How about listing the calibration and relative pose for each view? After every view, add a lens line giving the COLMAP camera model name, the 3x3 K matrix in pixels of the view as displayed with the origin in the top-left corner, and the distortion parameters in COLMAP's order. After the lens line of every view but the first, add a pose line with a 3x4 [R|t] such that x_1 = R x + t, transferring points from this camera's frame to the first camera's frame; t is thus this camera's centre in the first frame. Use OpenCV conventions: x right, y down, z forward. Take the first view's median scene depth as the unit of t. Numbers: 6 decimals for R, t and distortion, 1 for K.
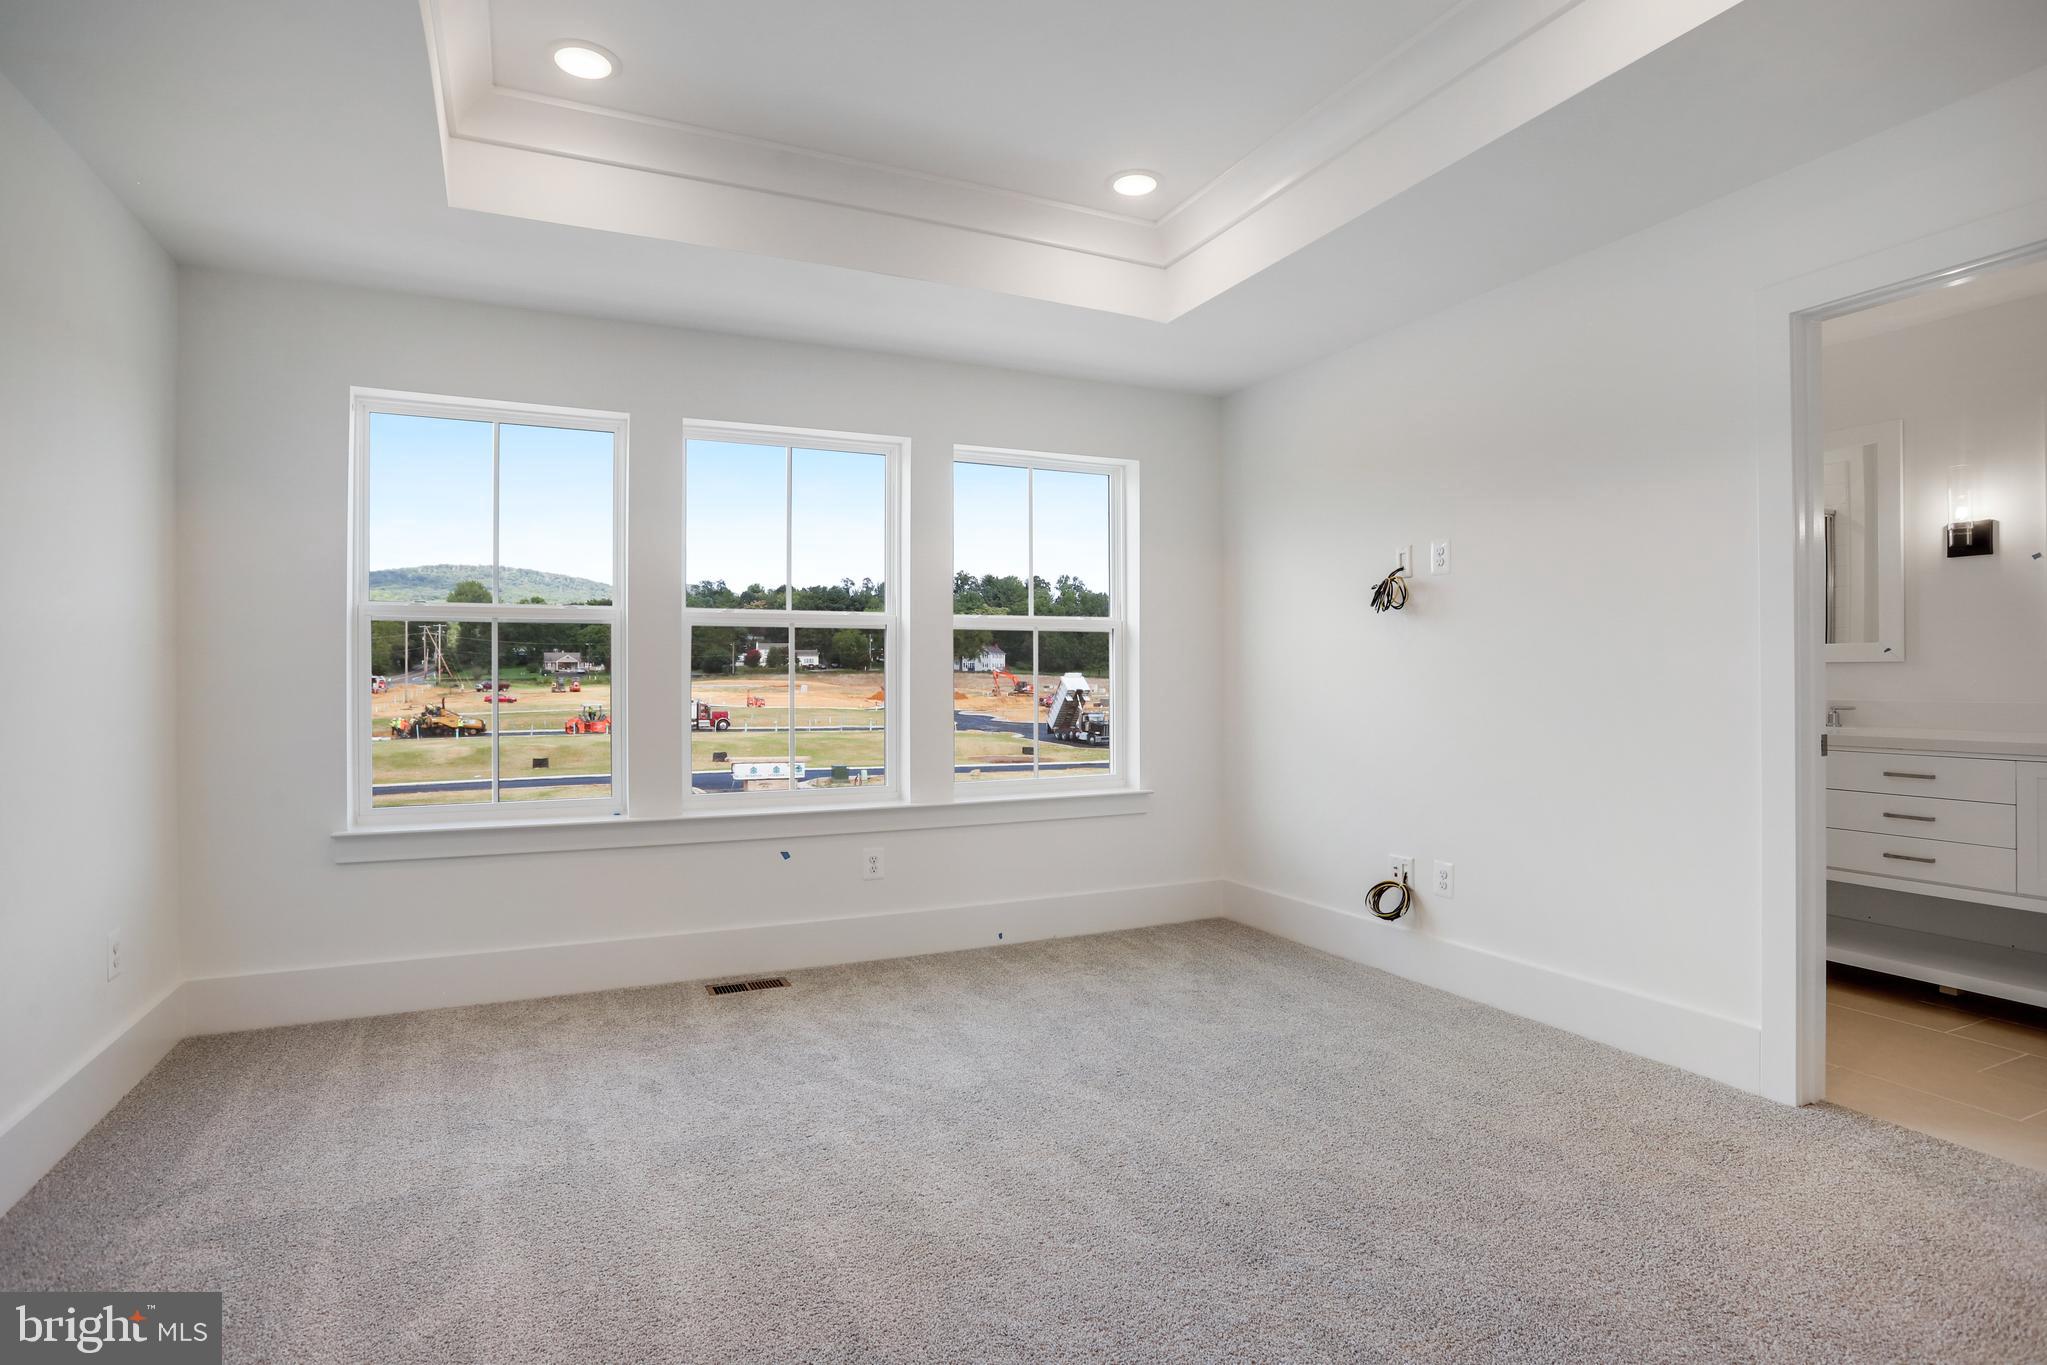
lens RADIAL K [[1035.3, 0, 1041.6], [0, 1035.3, 681.8], [0, 0, 1]] dist [-0.048775, 0.001658]
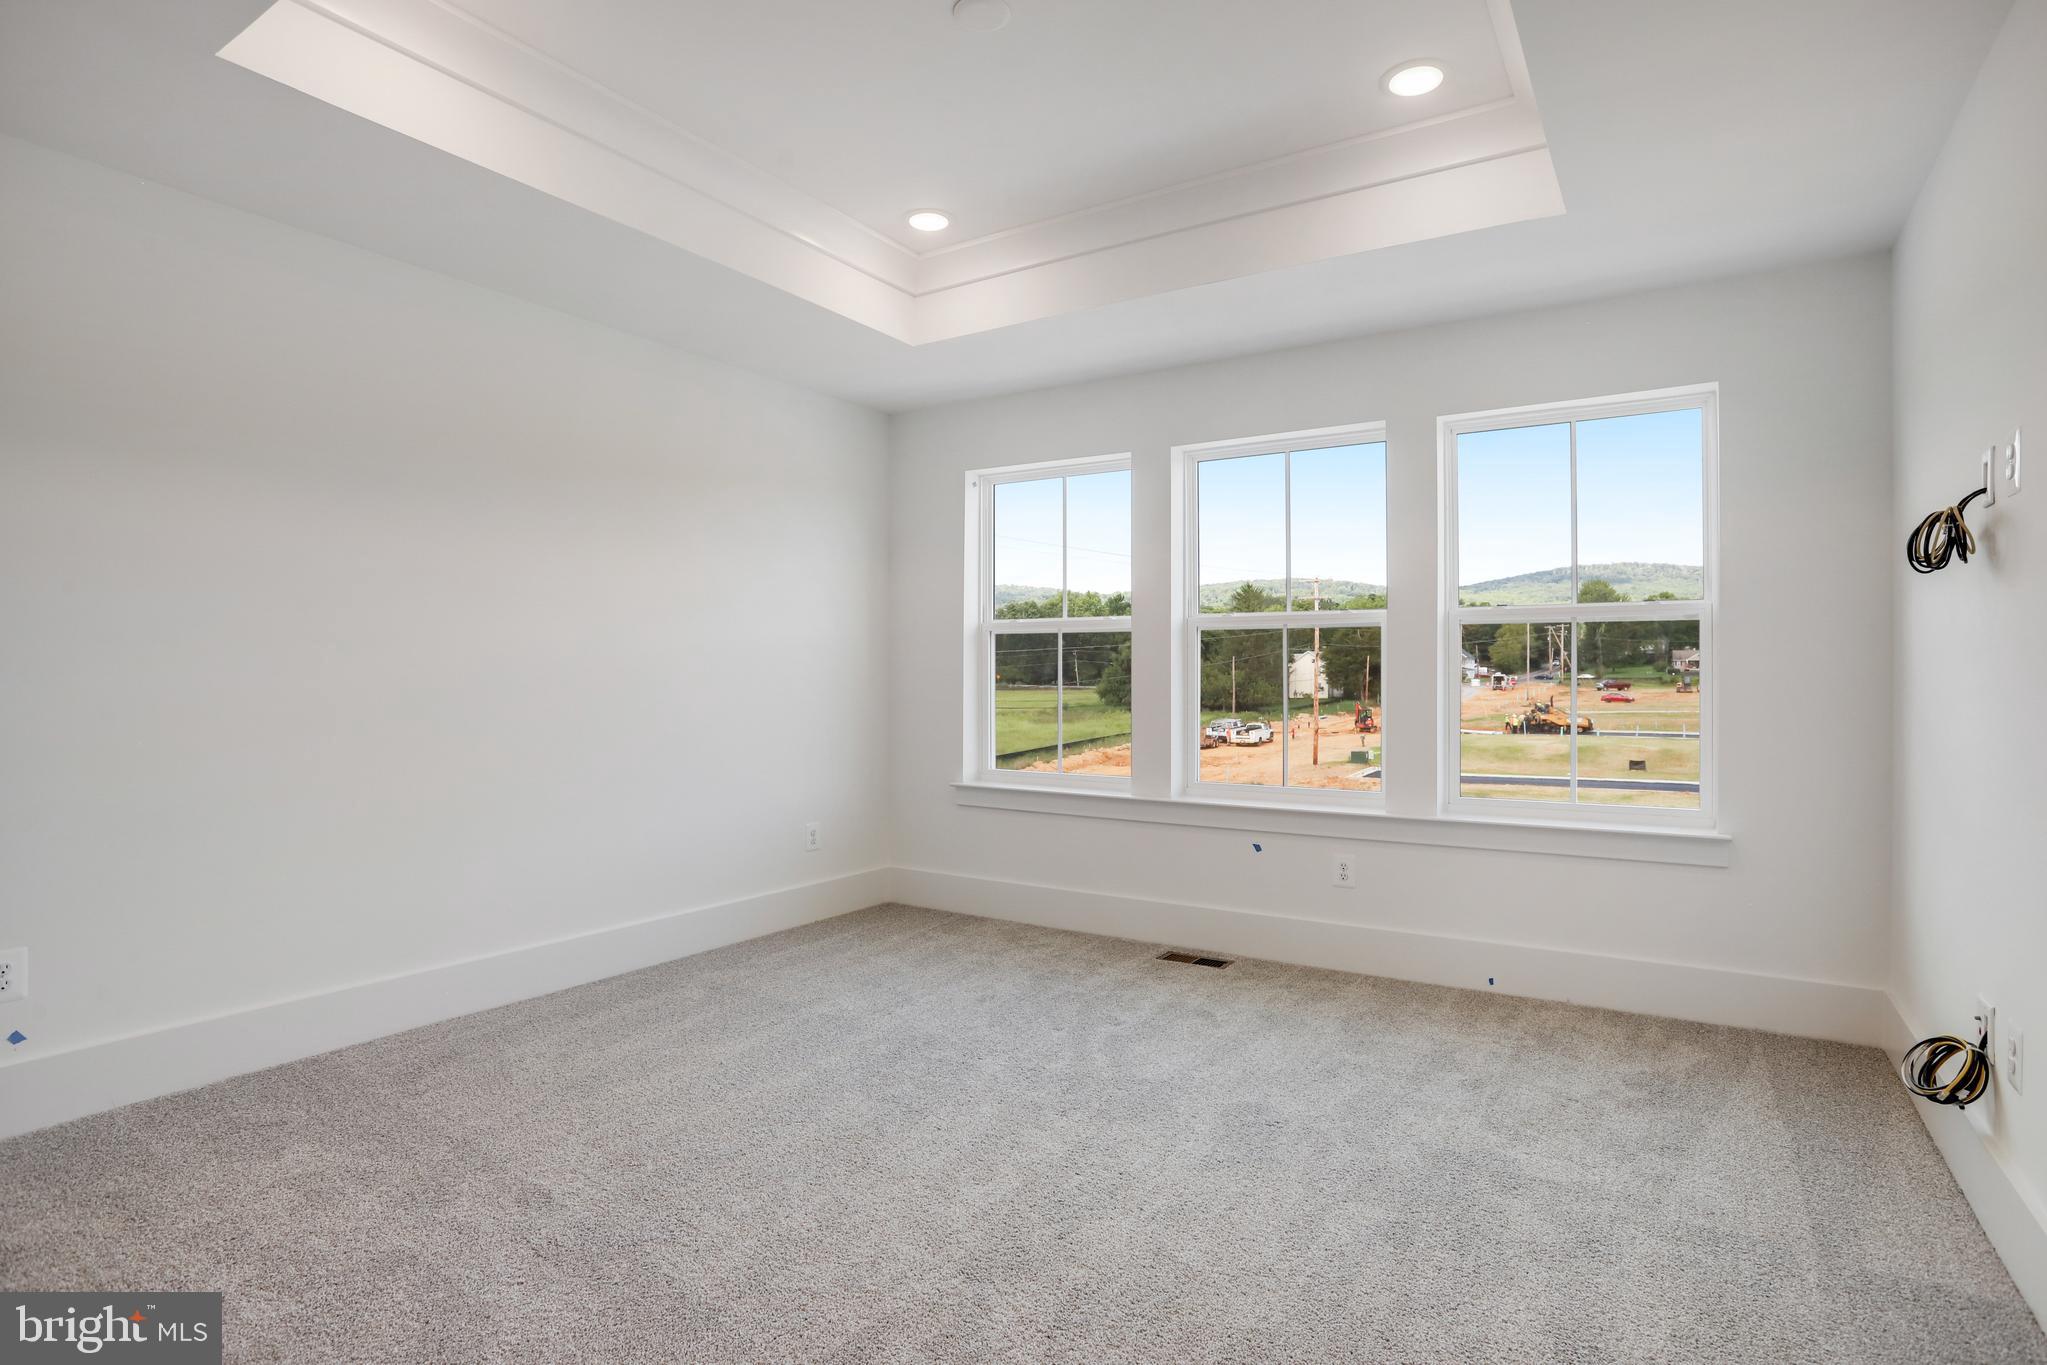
lens RADIAL K [[1035.3, 0, 1041.6], [0, 1035.3, 681.8], [0, 0, 1]] dist [-0.048775, 0.001658]
pose [[0.534641, 0.007037, -0.845050, 0.514739], [-0.006222, 0.999971, 0.004391, -0.002814], [0.845056, 0.002910, 0.534670, 0.256801]]
